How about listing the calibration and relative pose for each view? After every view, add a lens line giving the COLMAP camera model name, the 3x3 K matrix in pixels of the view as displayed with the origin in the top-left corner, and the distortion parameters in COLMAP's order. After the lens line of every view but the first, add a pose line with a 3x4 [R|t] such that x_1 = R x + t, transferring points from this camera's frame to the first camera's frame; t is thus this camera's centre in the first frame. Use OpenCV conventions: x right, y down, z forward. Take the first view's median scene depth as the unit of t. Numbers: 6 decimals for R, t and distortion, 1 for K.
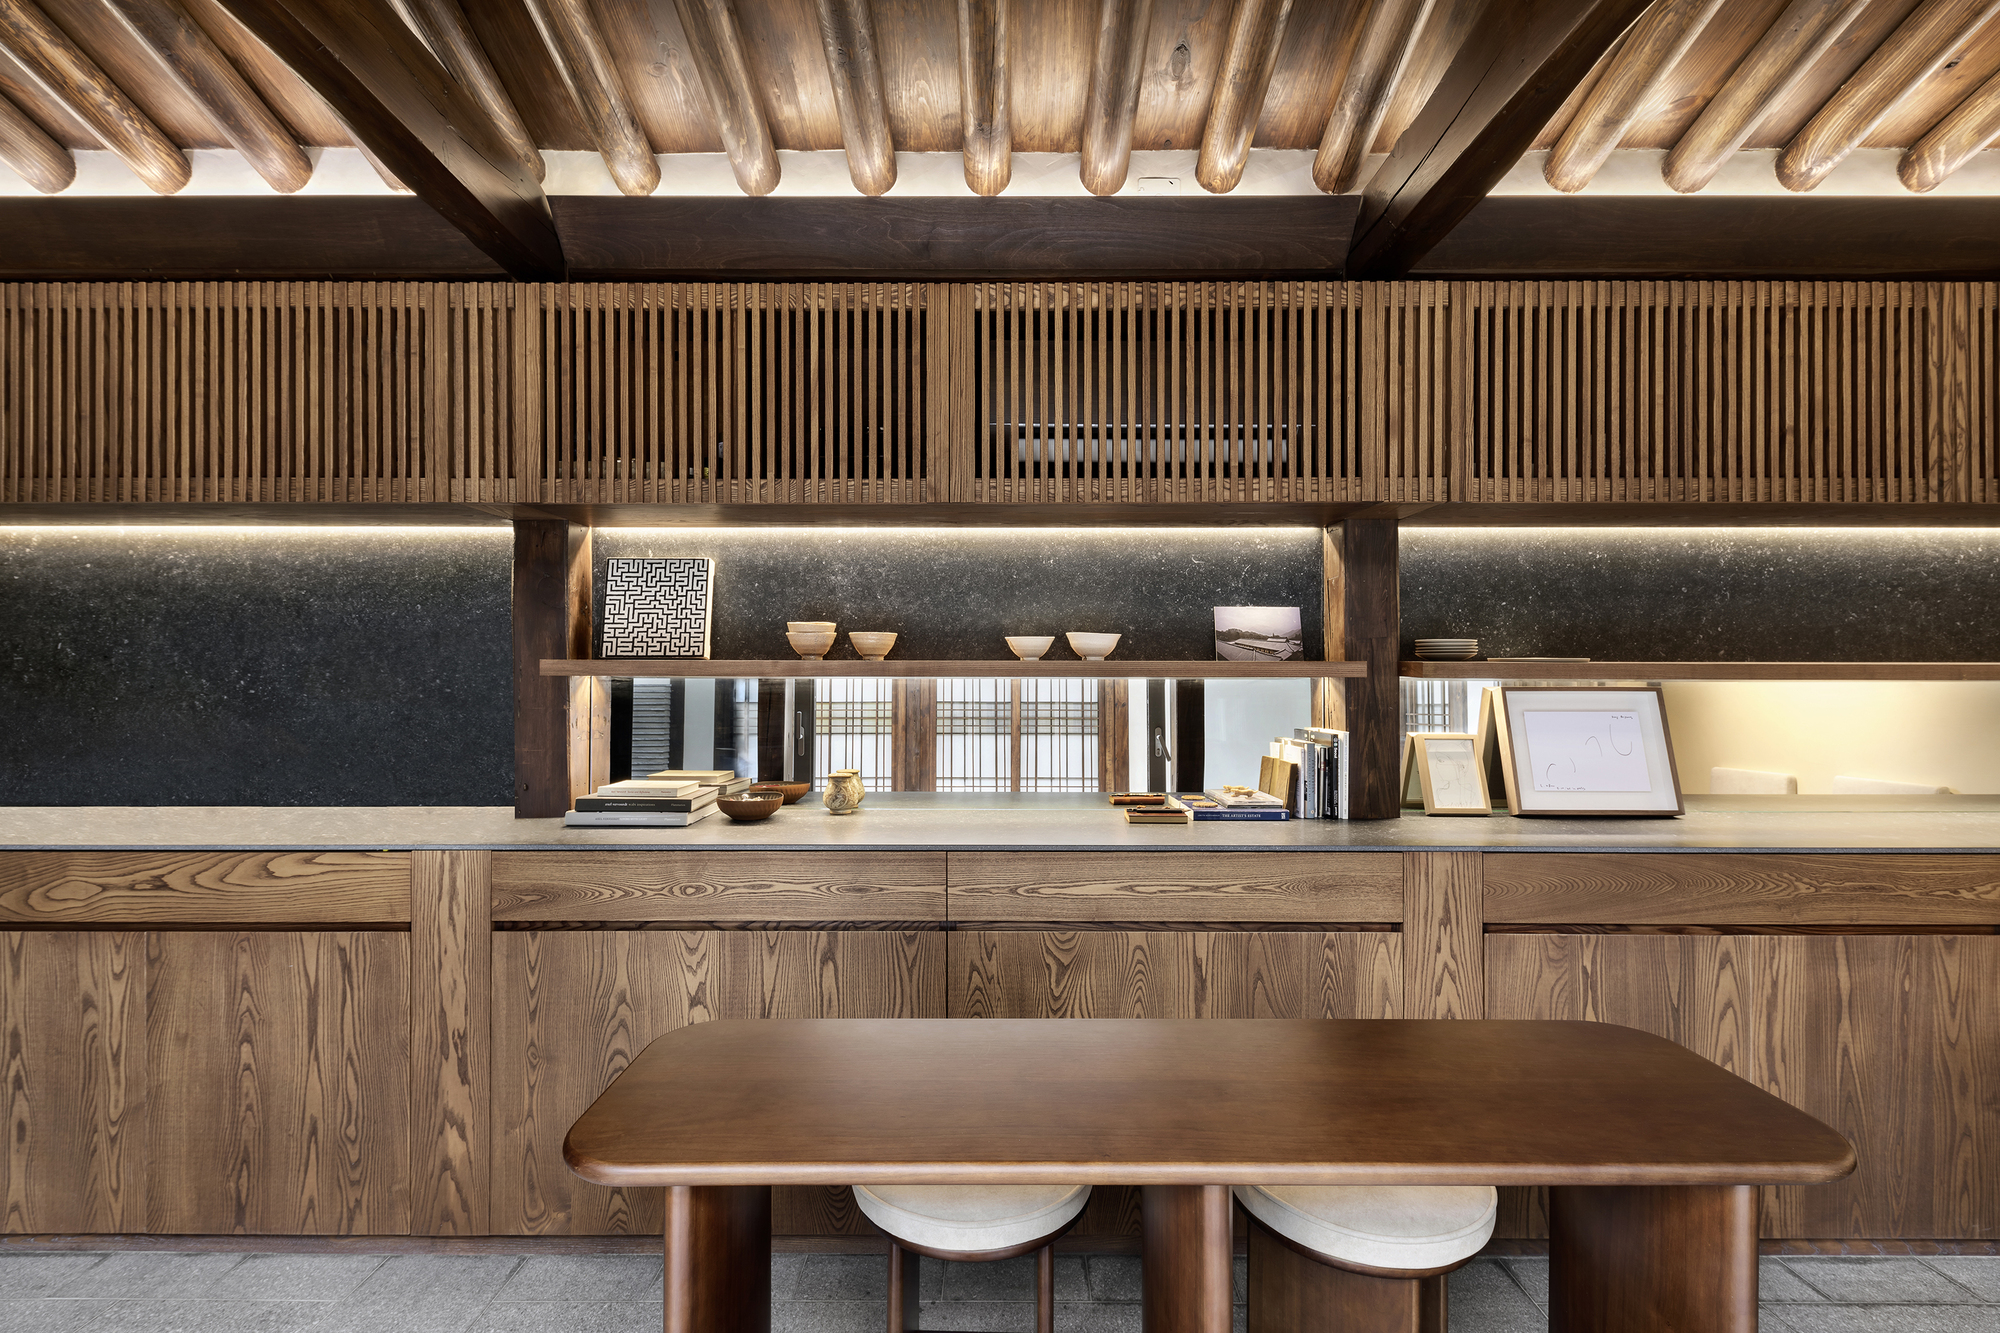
lens RADIAL K [[871.6, 0, 1005.8], [0, 871.6, 667.9], [0, 0, 1]] dist [0.012493, -0.003565]
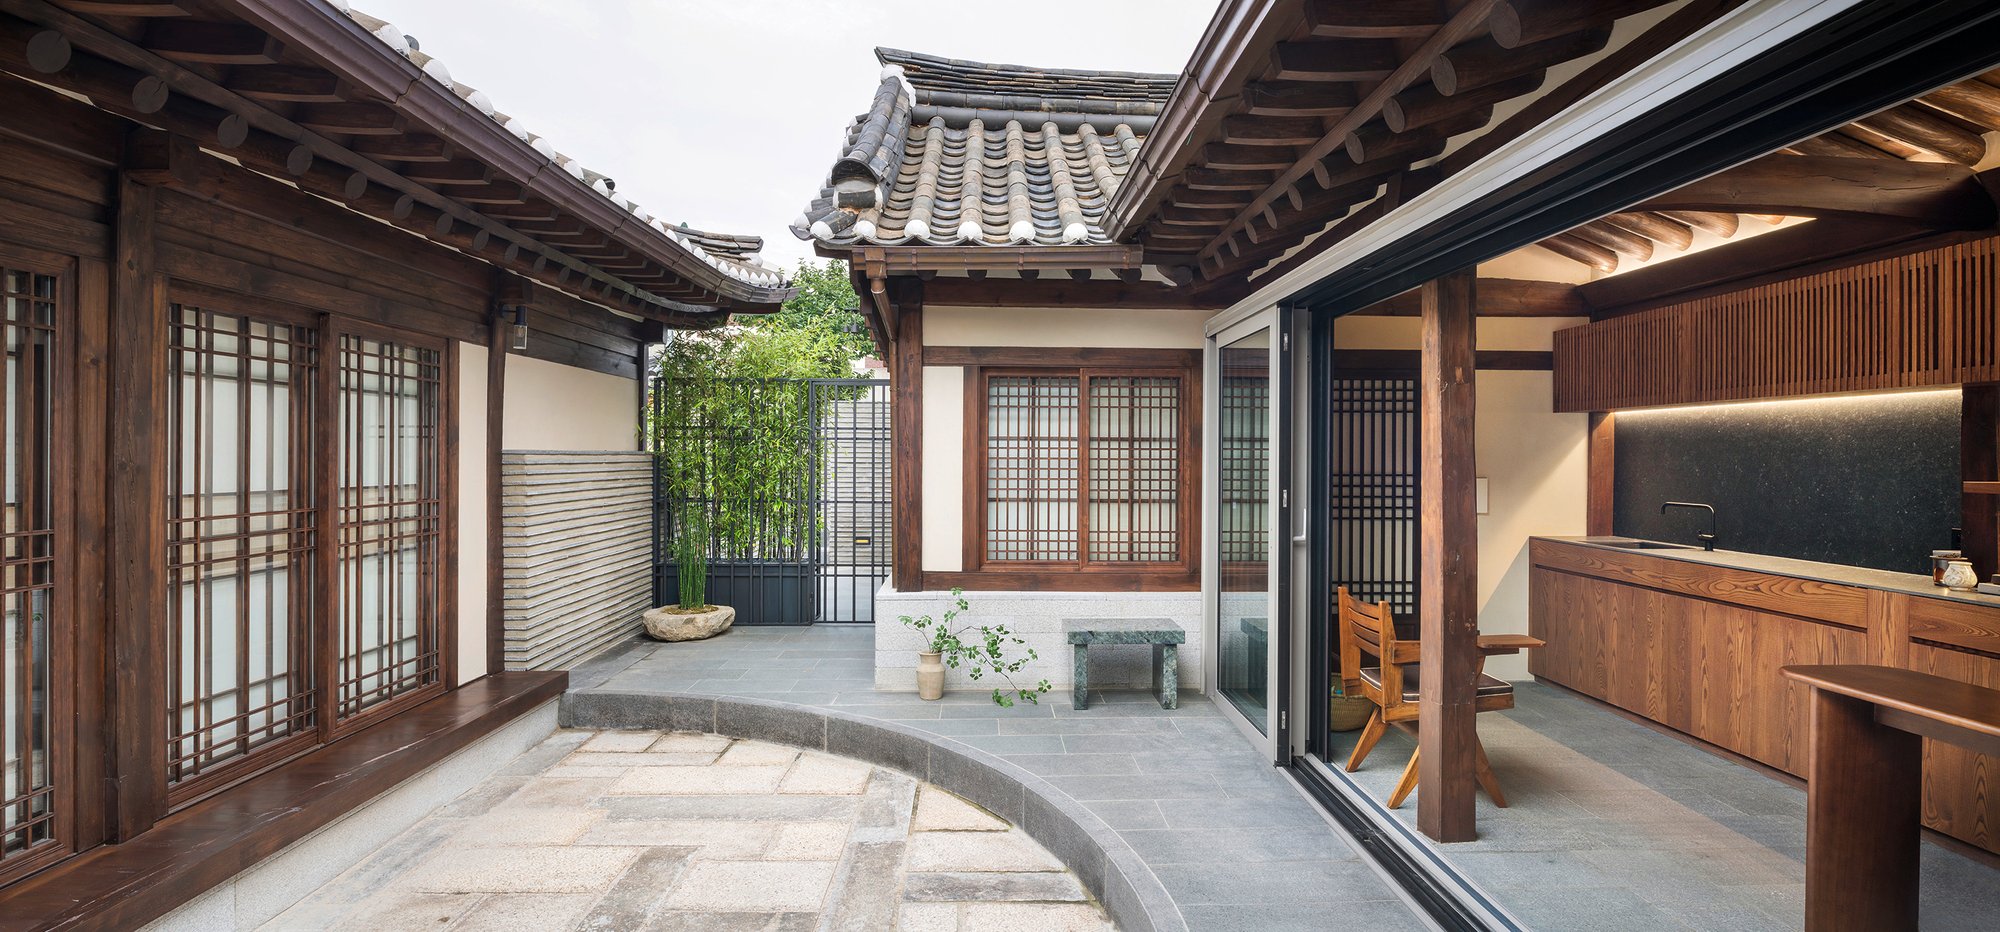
lens RADIAL K [[969.7, 0, 984.8], [0, 969.7, 463.0], [0, 0, 1]] dist [-0.014096, -0.002959]
pose [[0.013899, 0.005108, -0.999890, 1.172462], [-0.003288, 0.999982, 0.005062, -0.047367], [0.999898, 0.003217, 0.013916, -0.779534]]
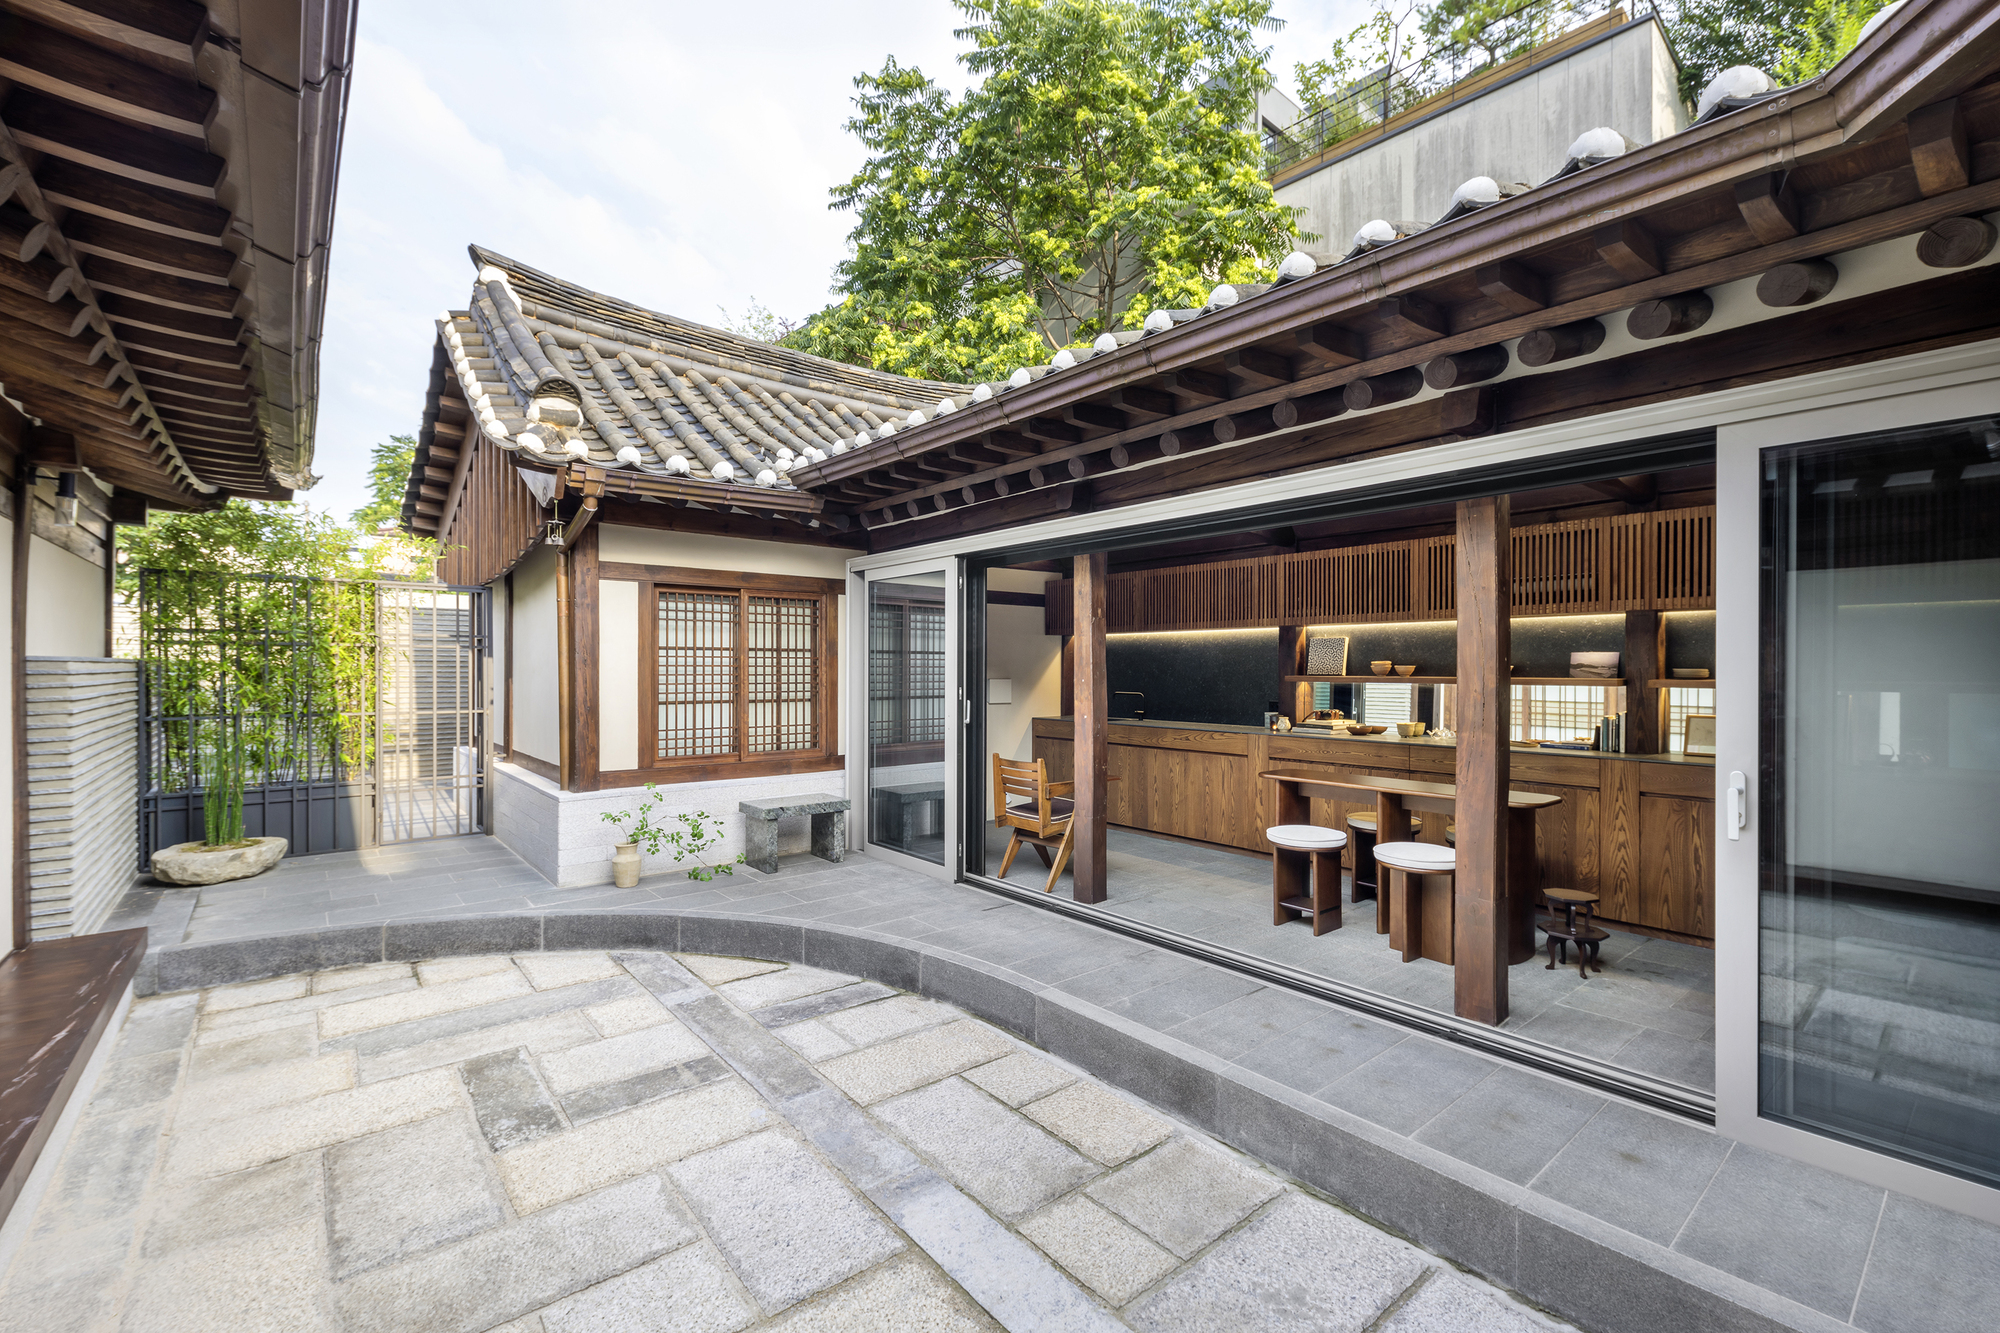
lens RADIAL K [[871.6, 0, 982.3], [0, 871.6, 672.8], [0, 0, 1]] dist [0.012493, -0.003565]
pose [[0.622583, 0.005050, -0.782538, 1.217967], [-0.000134, 0.999980, 0.006346, -0.041519], [0.782554, -0.003847, 0.622571, -1.752640]]
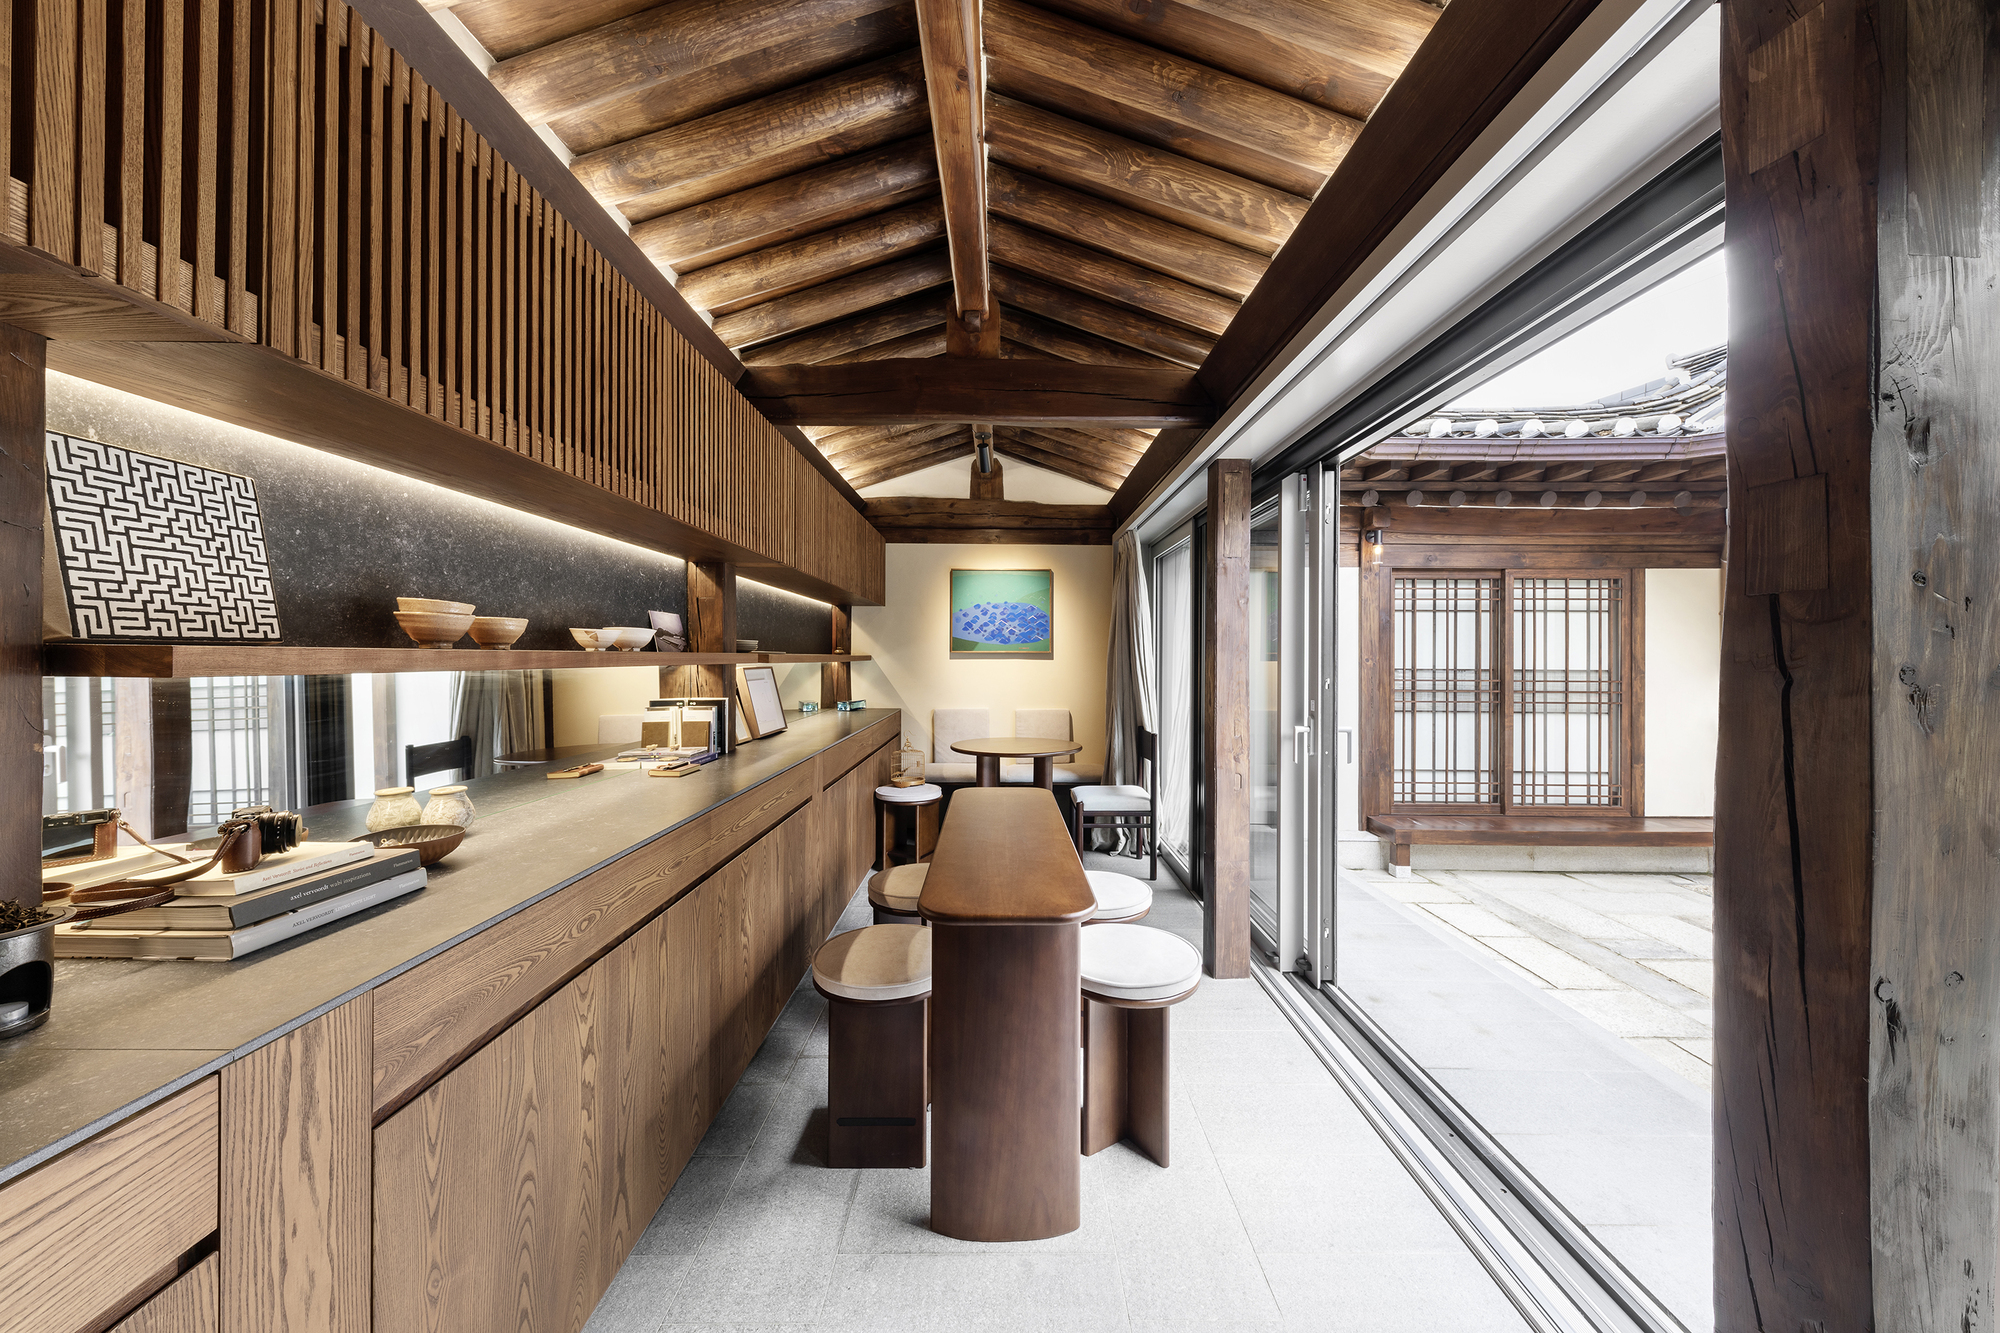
lens RADIAL K [[697.3, 0, 1018.3], [0, 697.3, 651.3], [0, 0, 1]] dist [0.011126, -0.000665]
pose [[-0.018530, 0.006027, 0.999810, -0.993973], [-0.007579, 0.999952, -0.006169, -0.007842], [-0.999800, -0.007692, -0.018484, 0.563551]]
